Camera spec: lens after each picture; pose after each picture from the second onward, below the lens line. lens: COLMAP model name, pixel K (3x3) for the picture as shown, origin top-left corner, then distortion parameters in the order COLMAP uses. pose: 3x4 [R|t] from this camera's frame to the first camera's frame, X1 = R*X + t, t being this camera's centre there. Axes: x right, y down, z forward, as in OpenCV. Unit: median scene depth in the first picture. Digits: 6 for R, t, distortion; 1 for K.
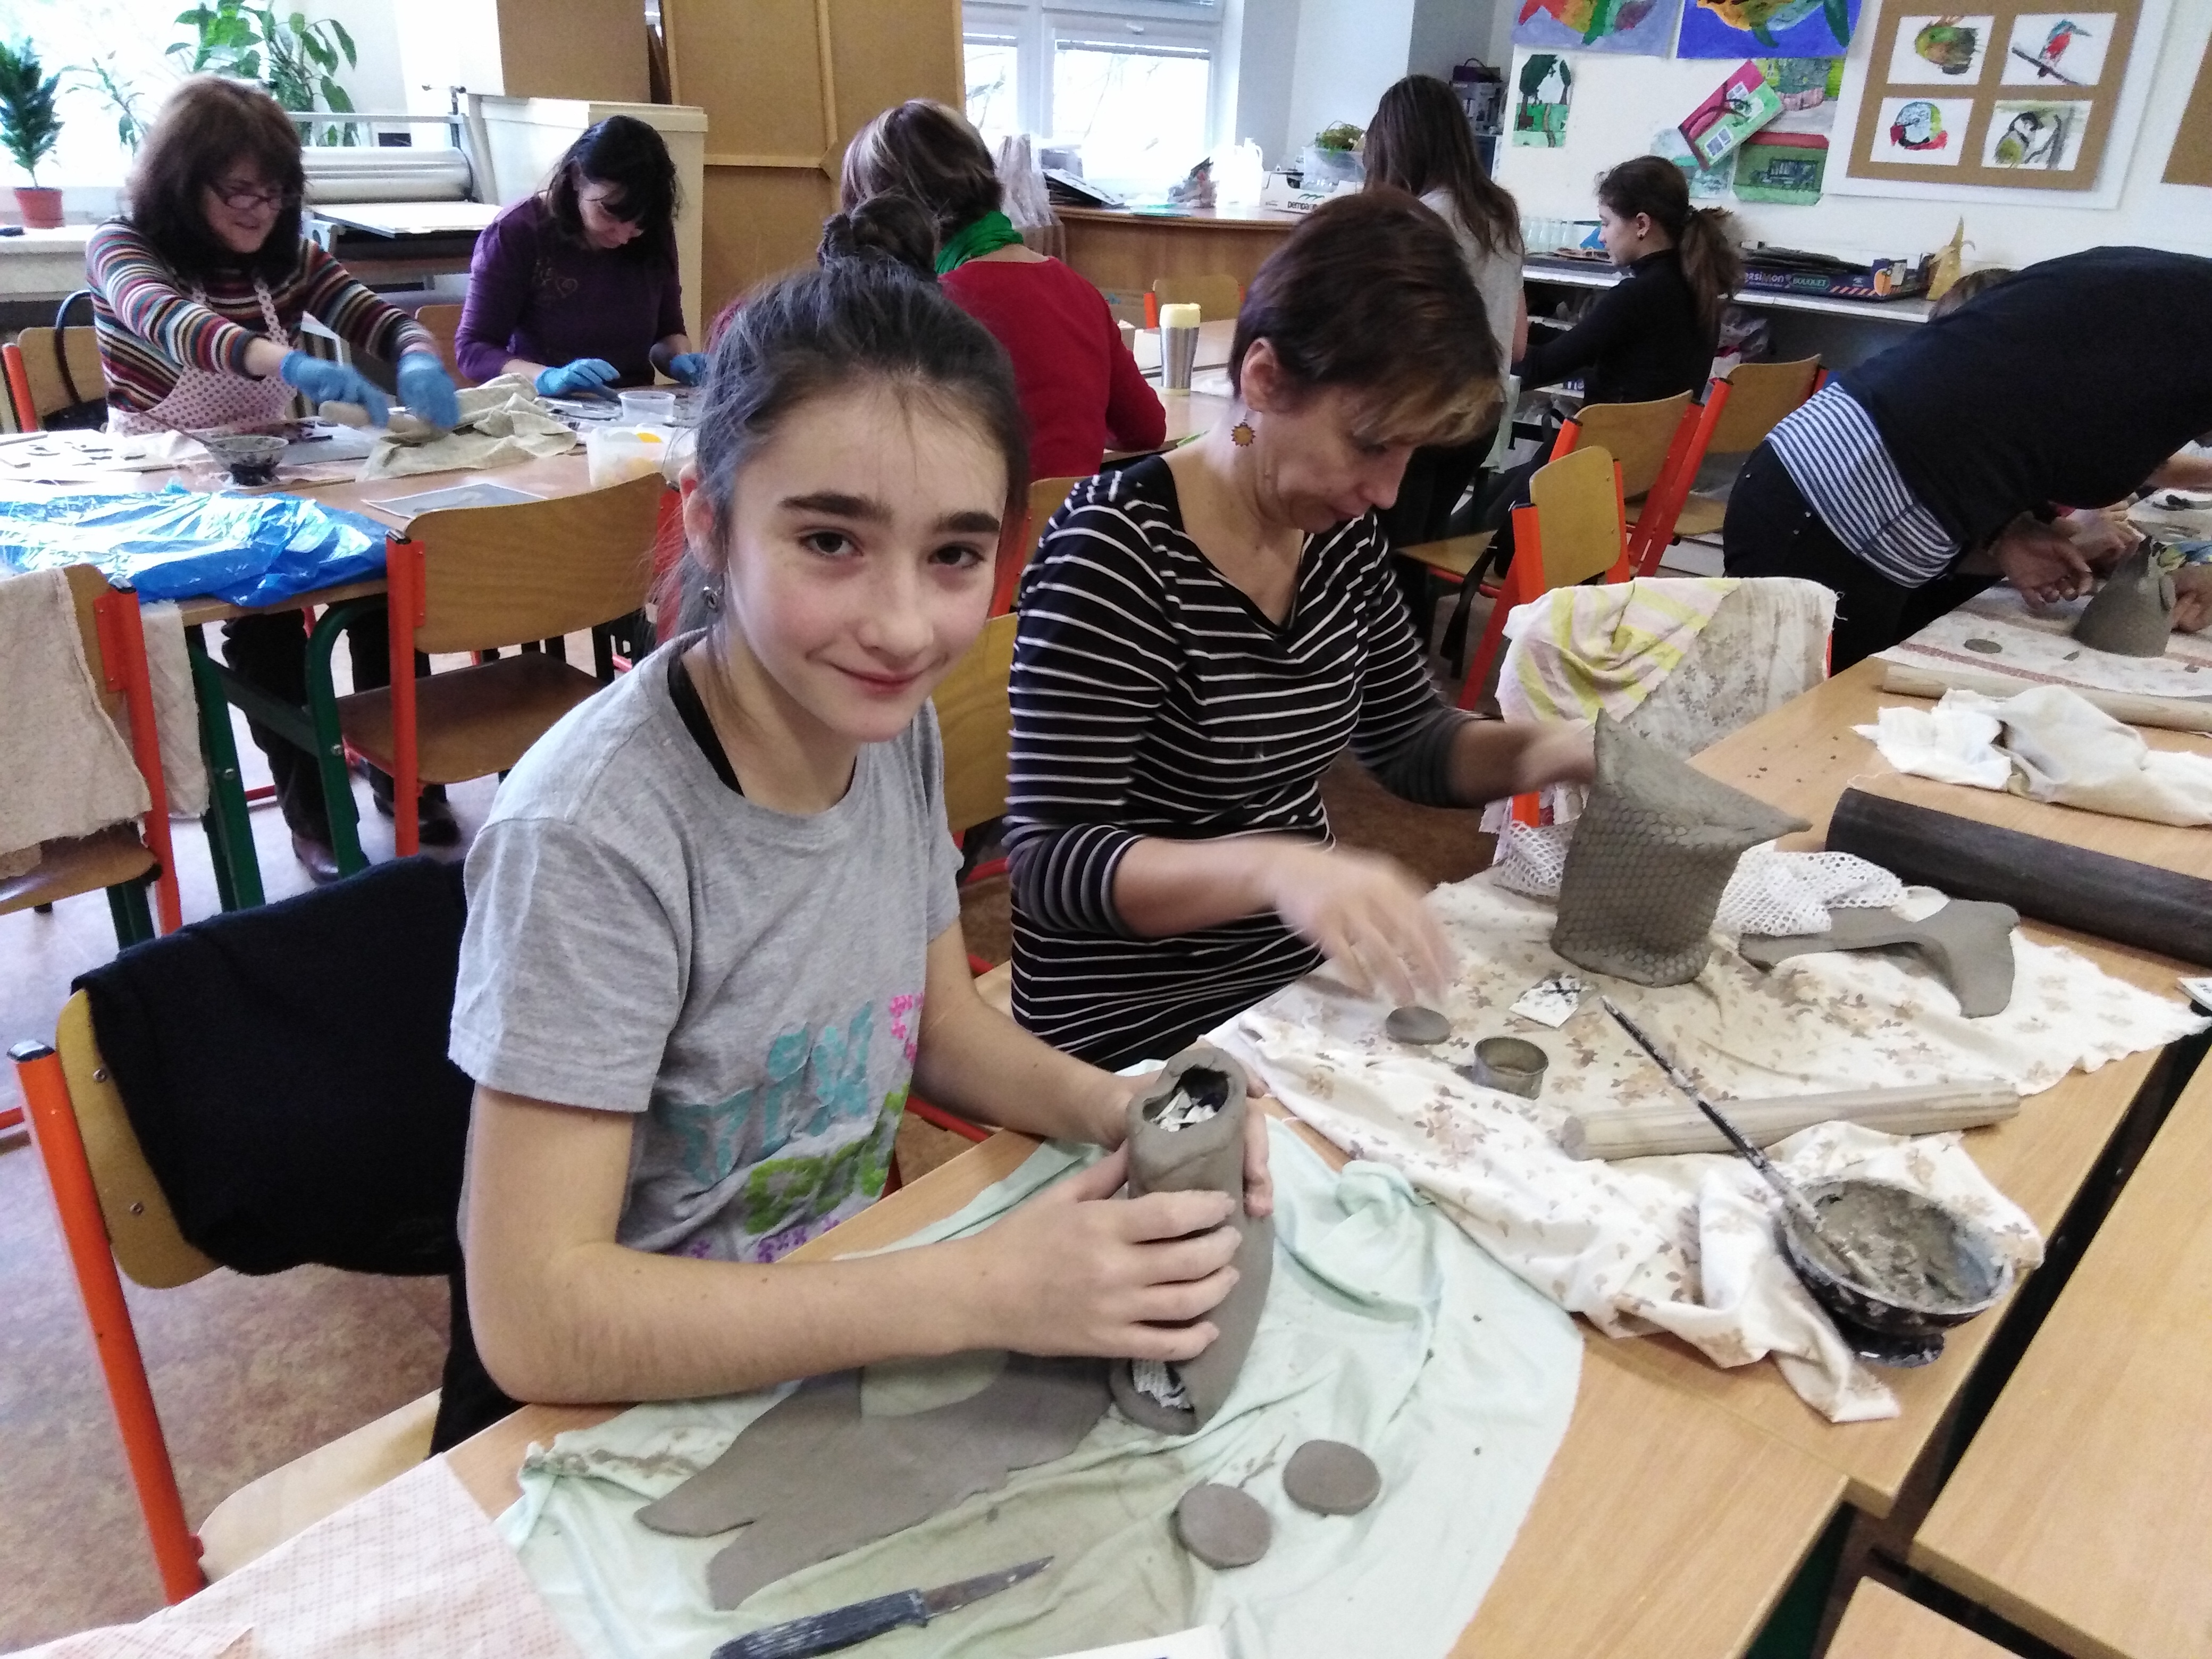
lens RADIAL K [[1690.1, 0, 1106.0], [0, 1690.1, 829.5], [0, 0, 1]] dist [0.002083, 0.005262]
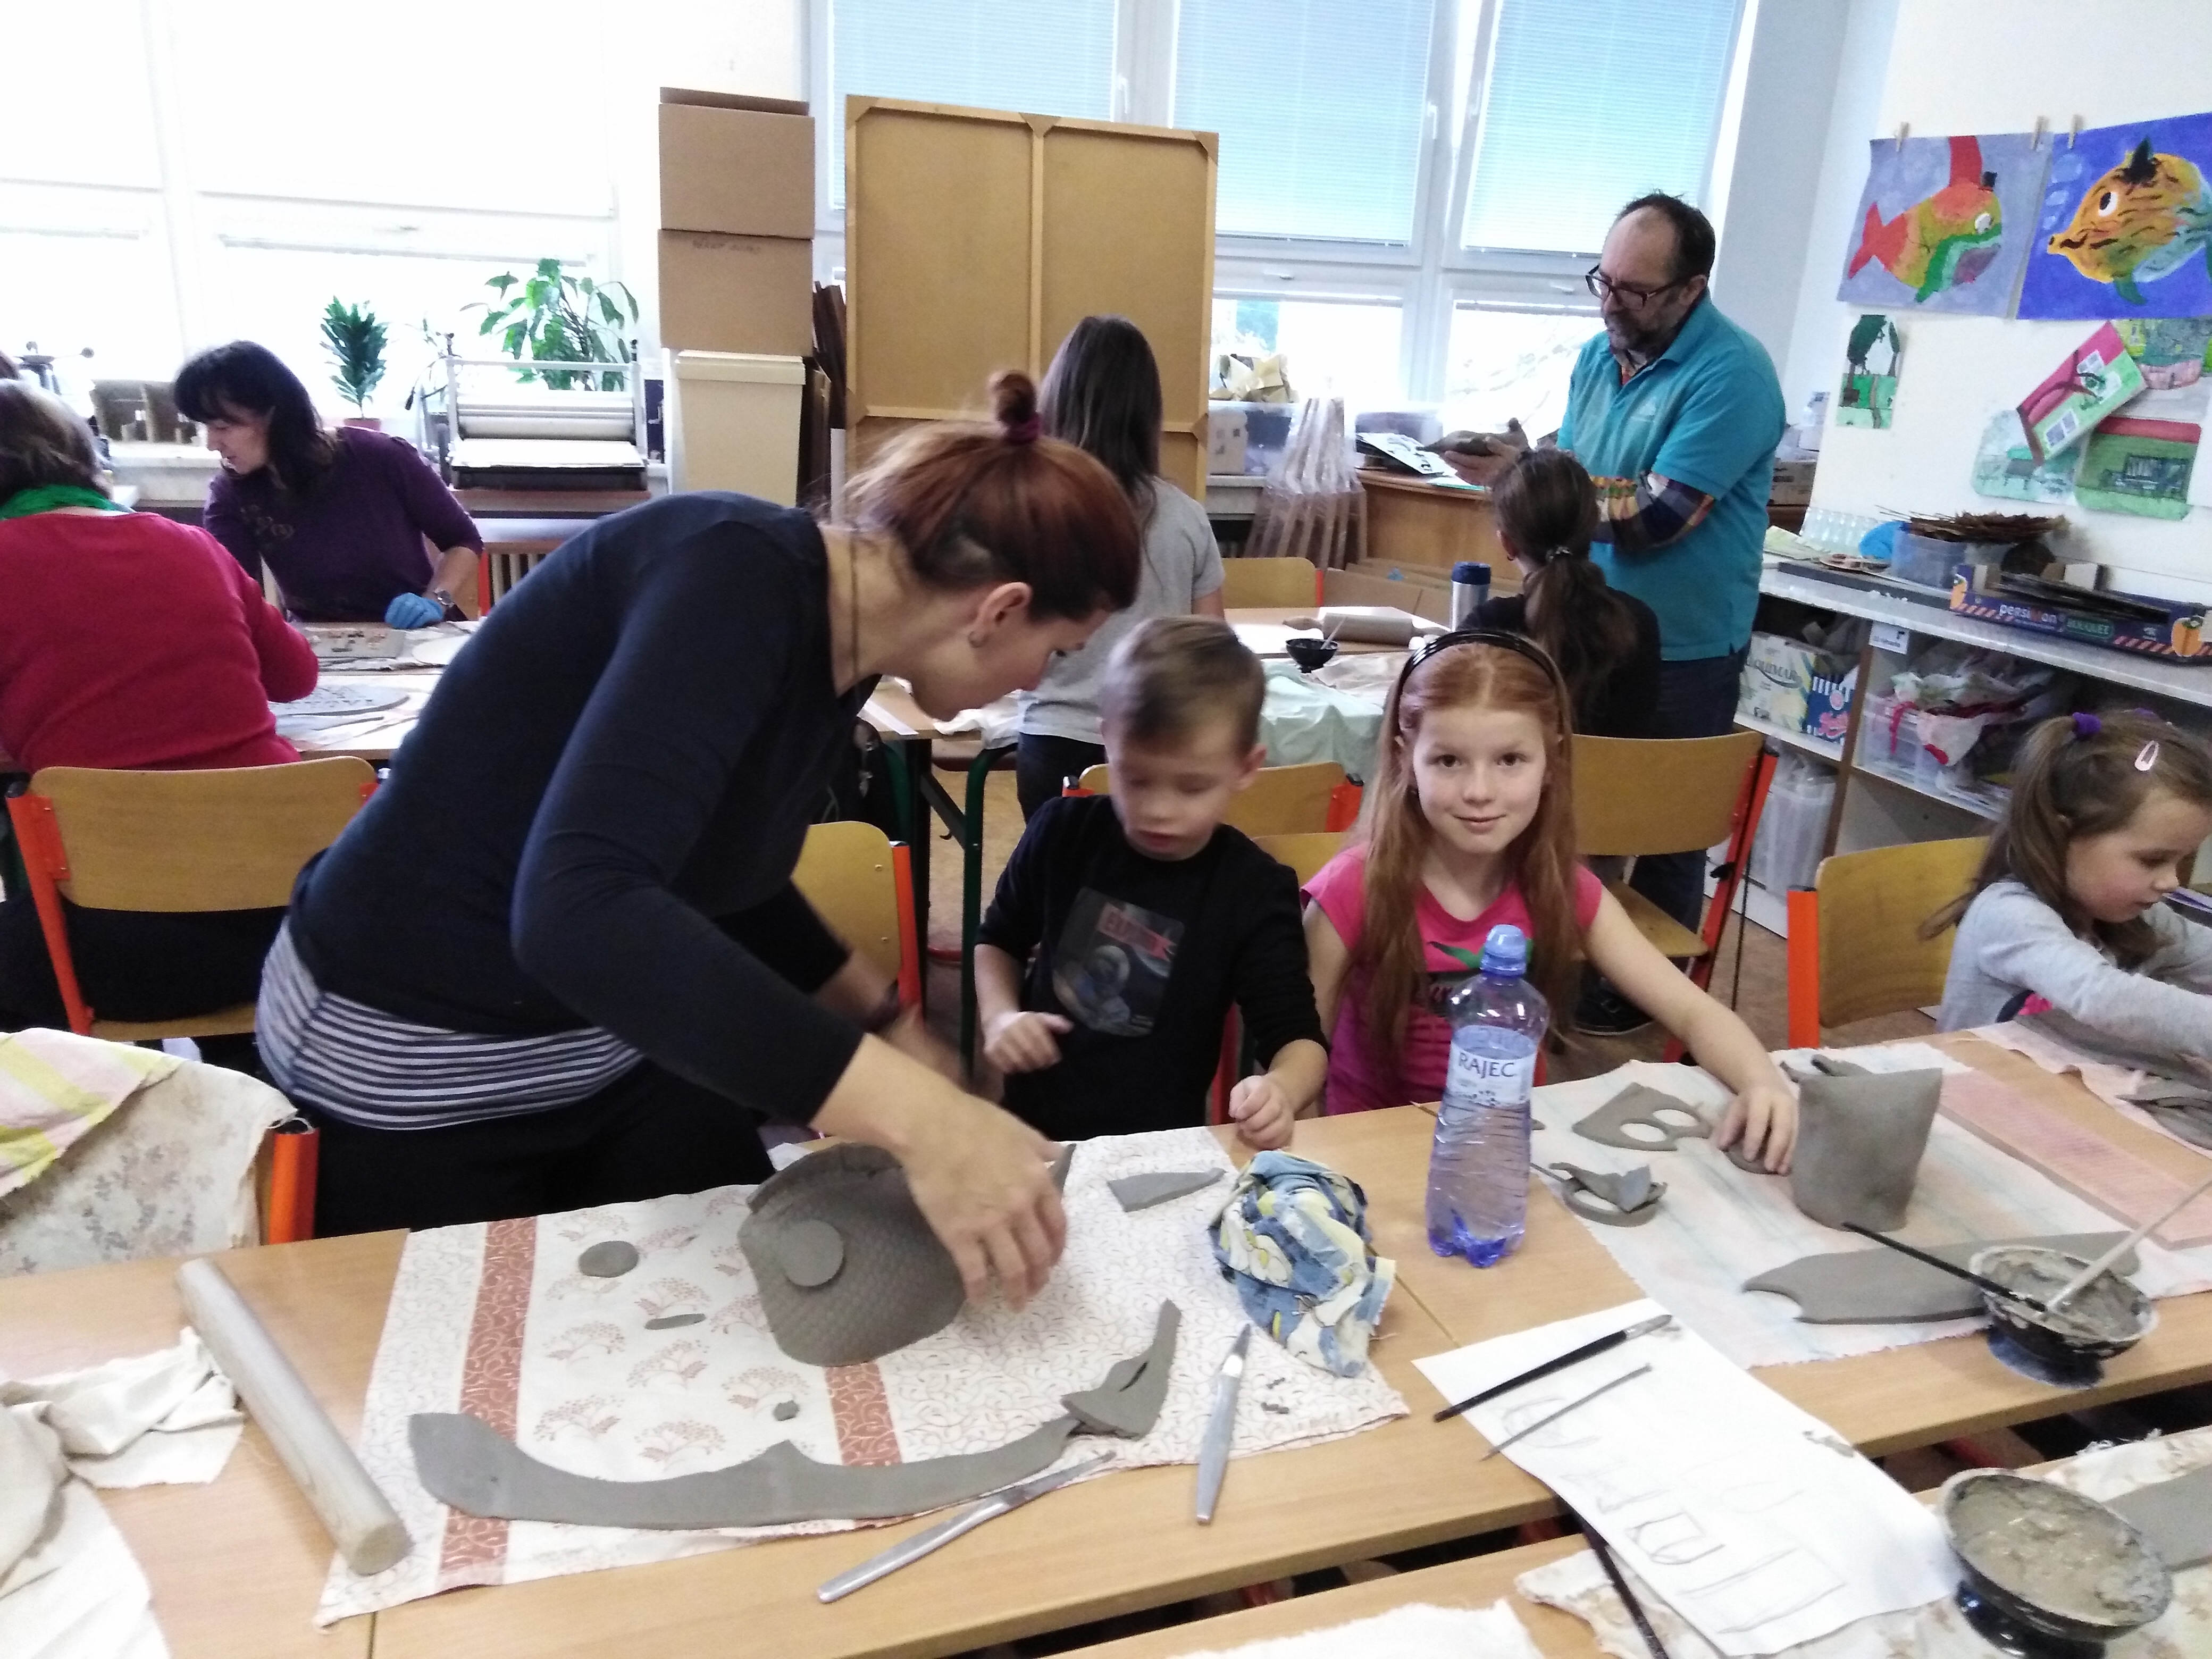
lens RADIAL K [[1677.6, 0, 1067.2], [0, 1677.6, 809.7], [0, 0, 1]] dist [-0.053416, 0.060683]
pose [[0.866712, 0.142258, -0.478093, 0.360861], [-0.209901, 0.973492, -0.090855, -0.096276], [0.452495, 0.179097, 0.873597, 0.222236]]
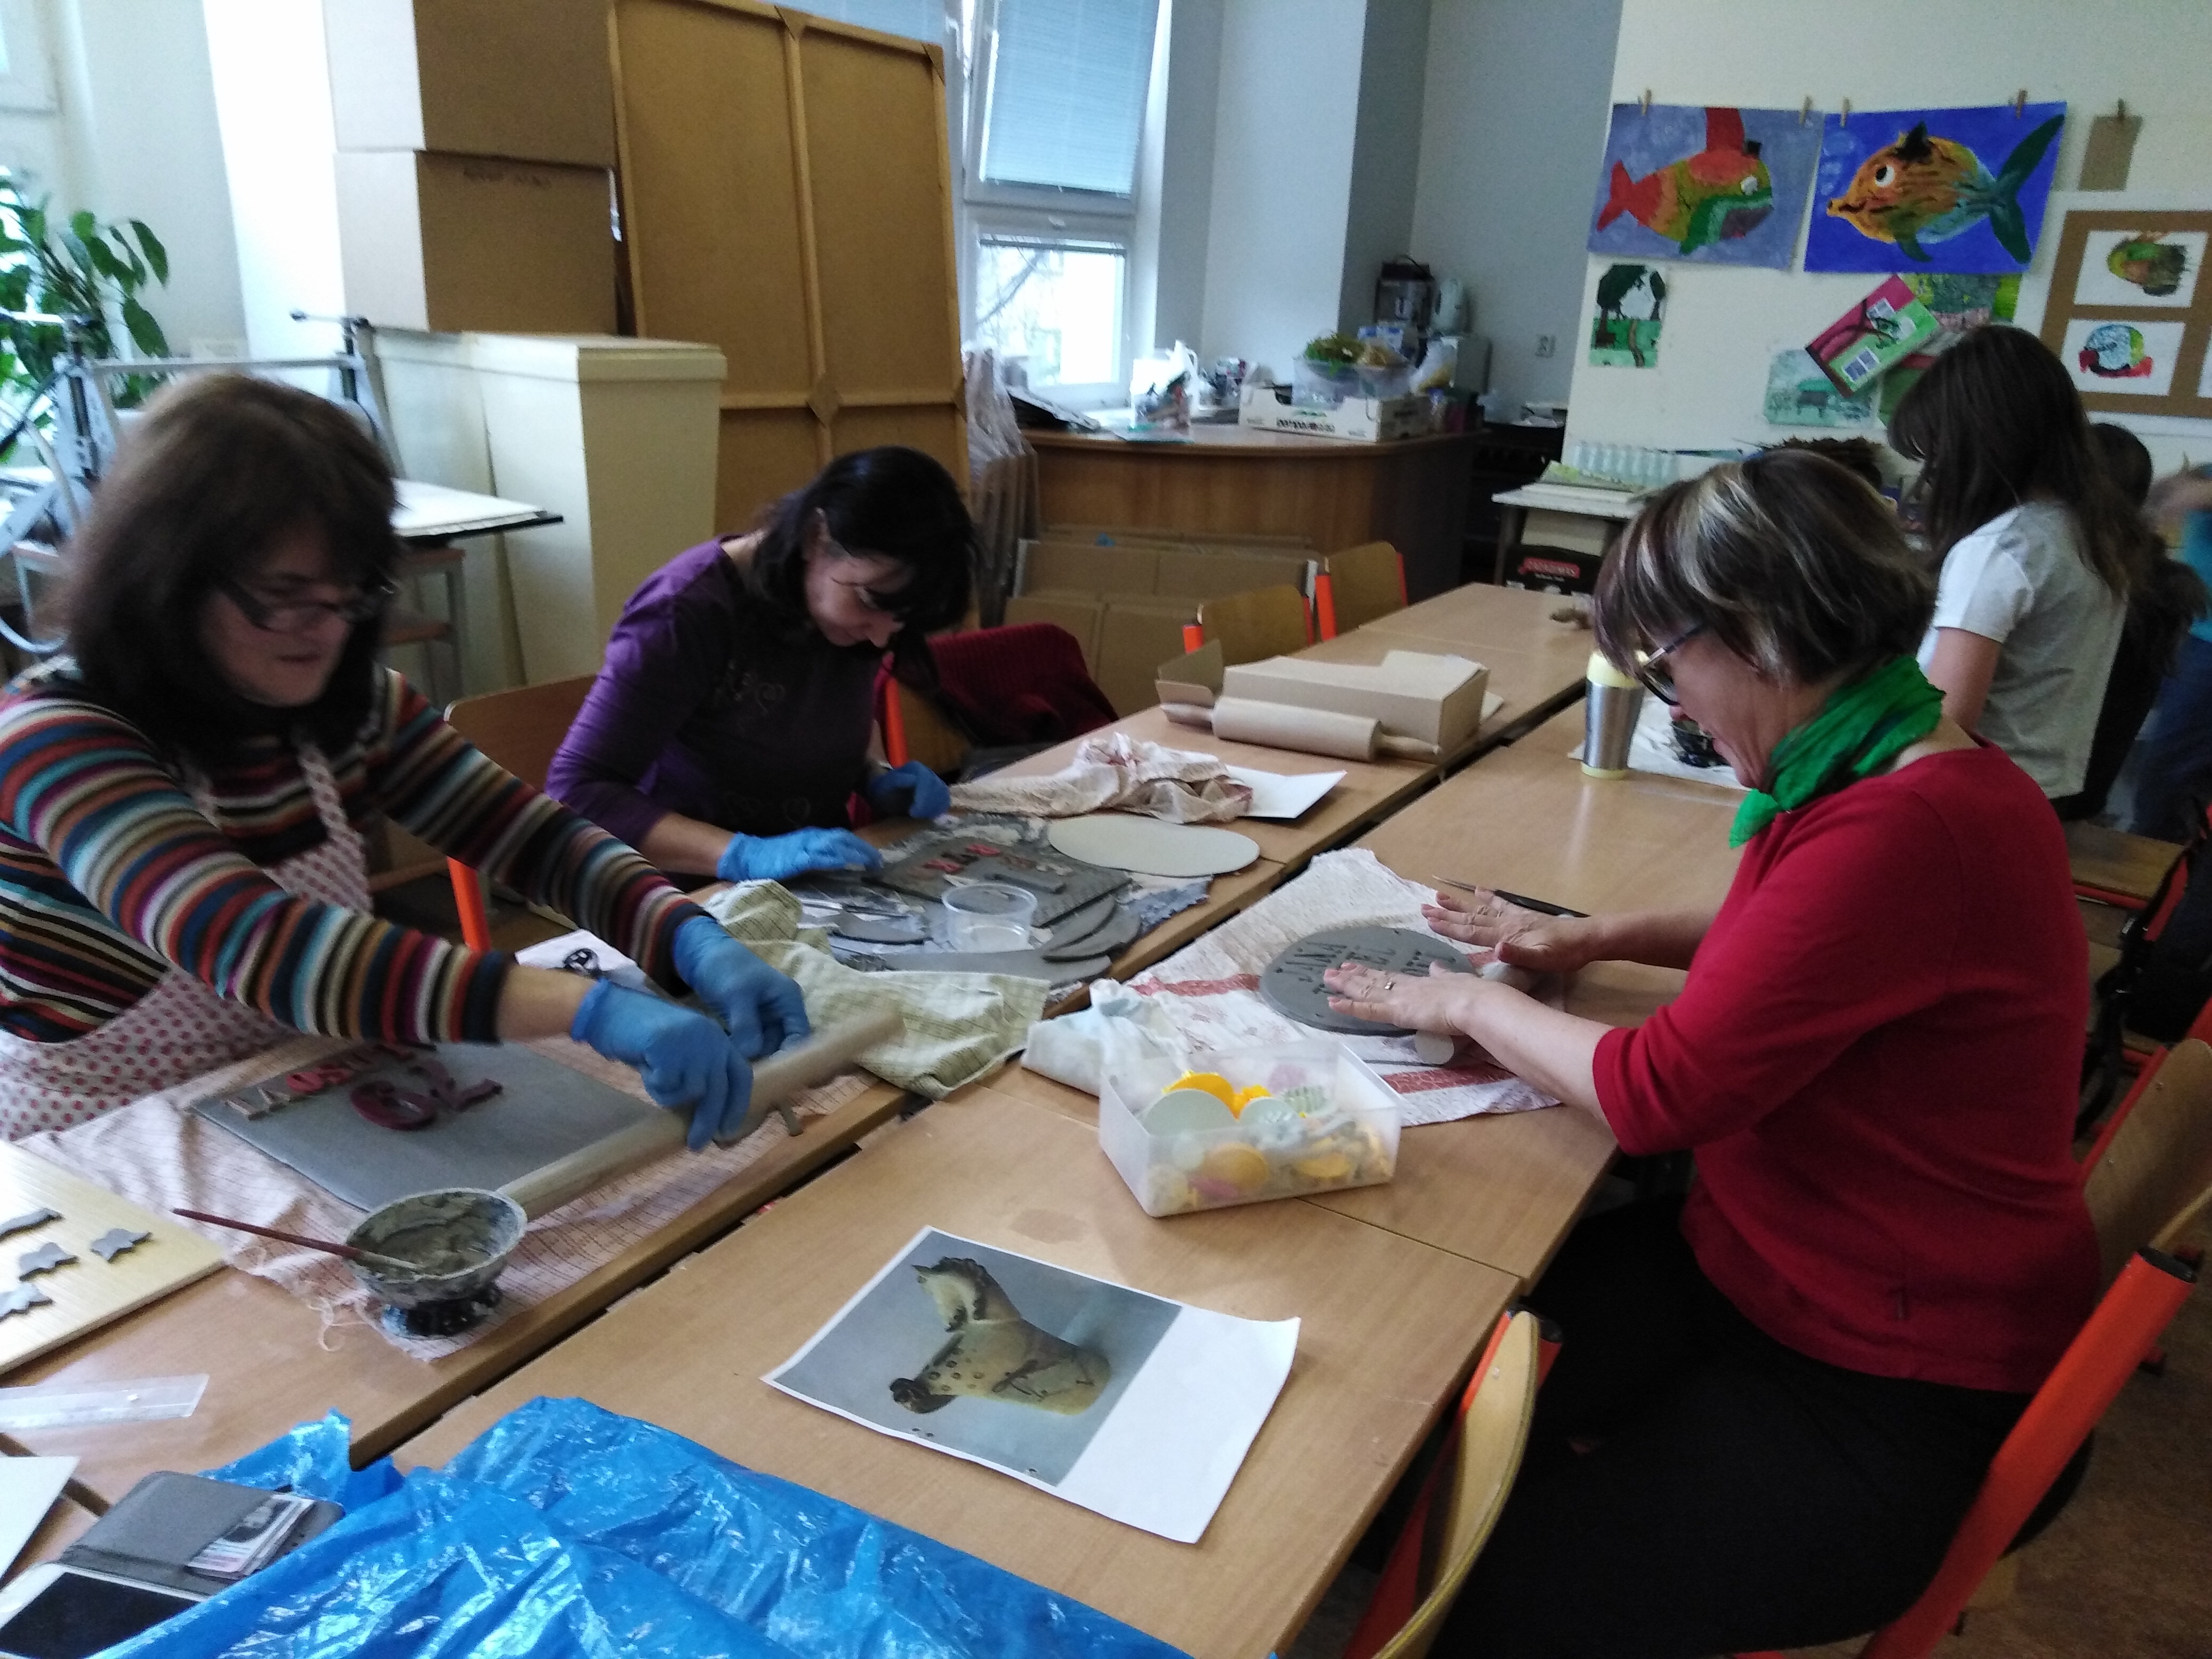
lens RADIAL K [[1690.1, 0, 1106.0], [0, 1690.1, 829.5], [0, 0, 1]] dist [0.002083, 0.005262]
pose [[0.981626, -0.058863, 0.181506, -0.193227], [0.074141, 0.994148, -0.078569, -0.131006], [-0.175819, 0.090582, 0.980246, 0.240134]]
